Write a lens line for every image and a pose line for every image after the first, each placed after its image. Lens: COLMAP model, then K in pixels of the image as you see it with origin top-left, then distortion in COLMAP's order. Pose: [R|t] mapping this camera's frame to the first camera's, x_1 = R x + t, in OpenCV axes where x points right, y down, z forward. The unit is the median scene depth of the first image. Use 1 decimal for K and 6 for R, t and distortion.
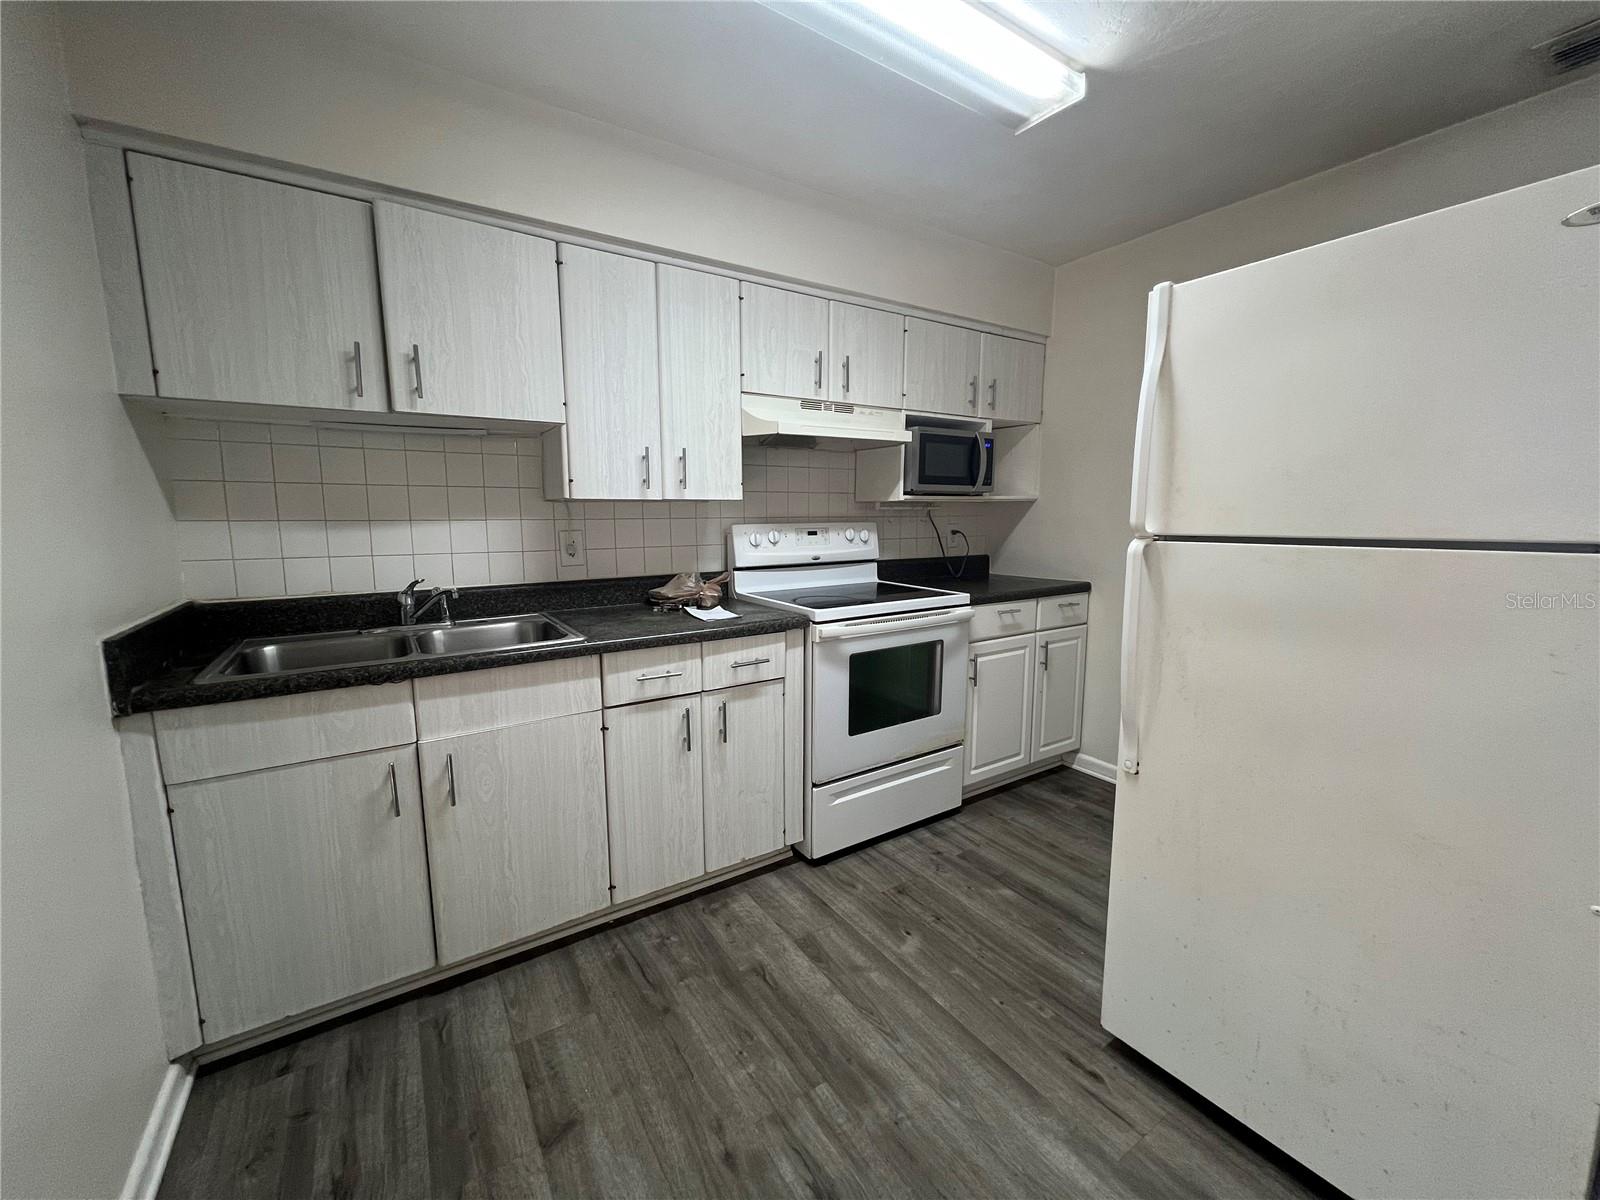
lens RADIAL K [[639.6, 0, 802.9], [0, 639.6, 598.8], [0, 0, 1]] dist [0.004223, 0.000076]
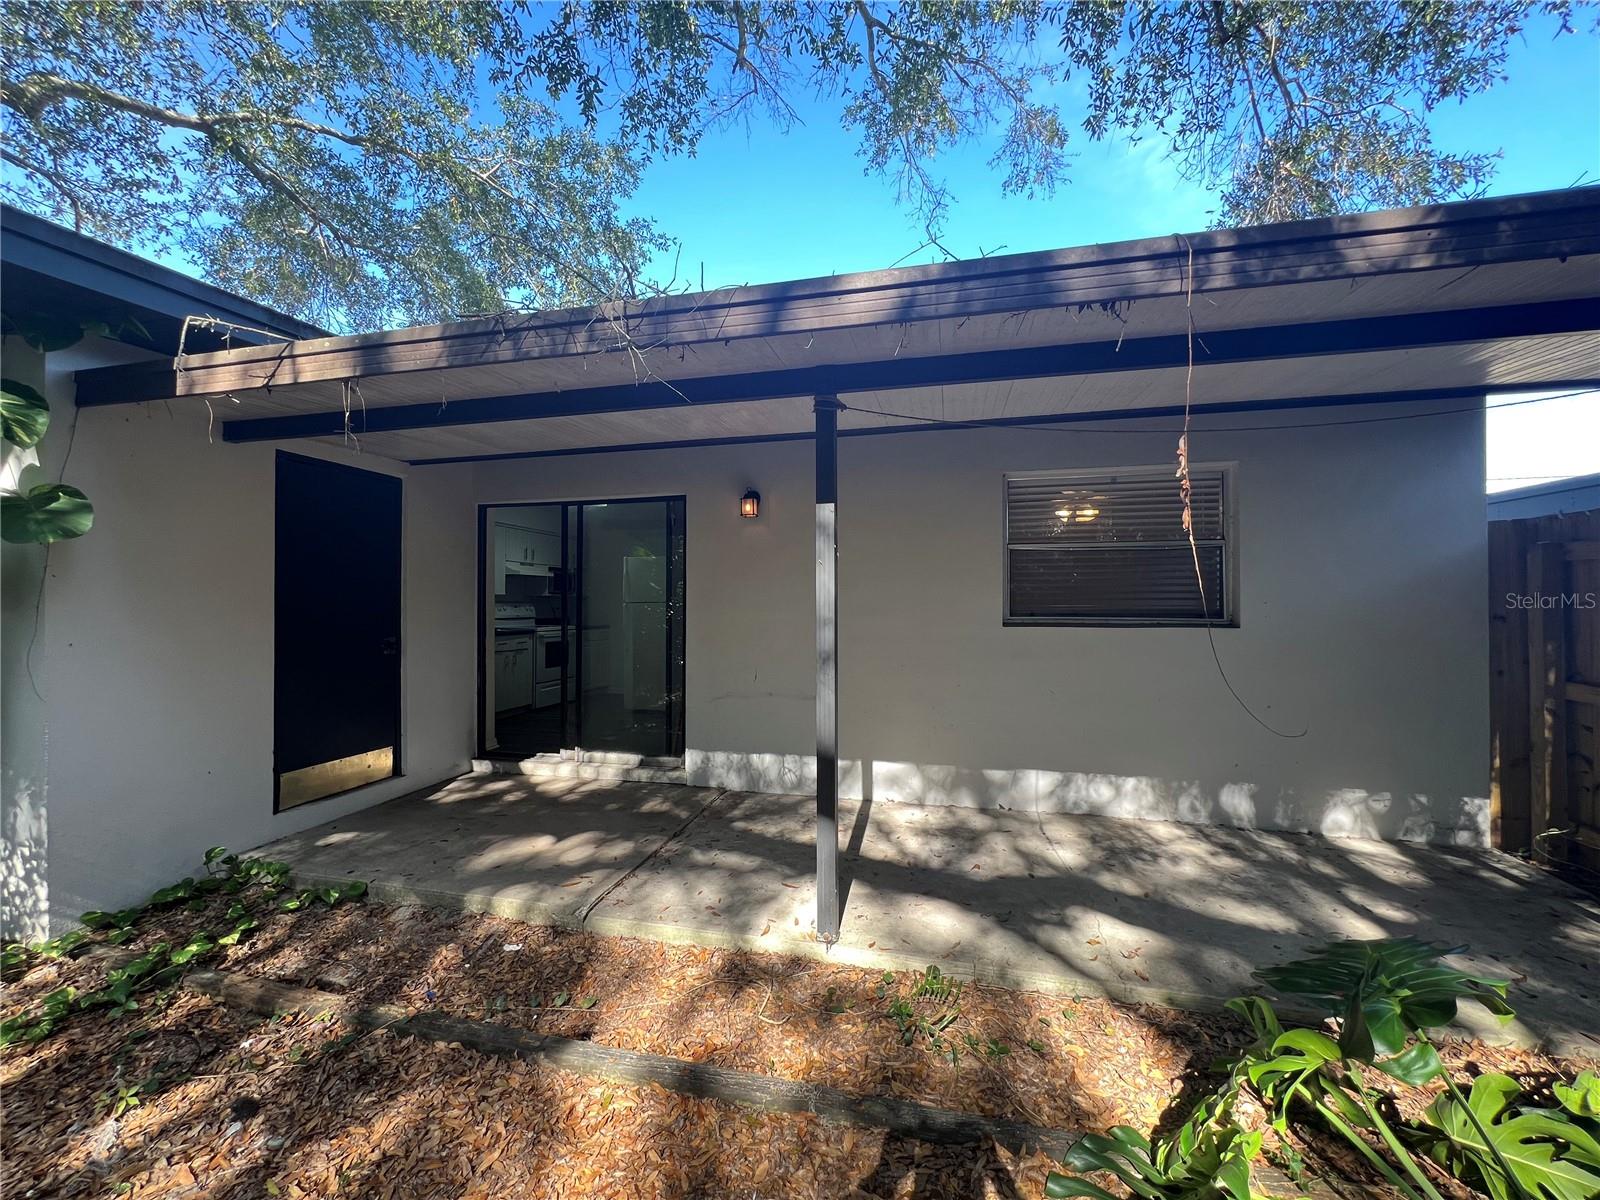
lens RADIAL K [[639.6, 0, 799.8], [0, 639.6, 600.1], [0, 0, 1]] dist [0.004223, 0.000076]
pose [[0.730846, 0.003346, 0.682534, -1.140962], [0.093773, 0.990013, -0.105264, 0.320659], [-0.676070, 0.140935, 0.723233, -2.144865]]
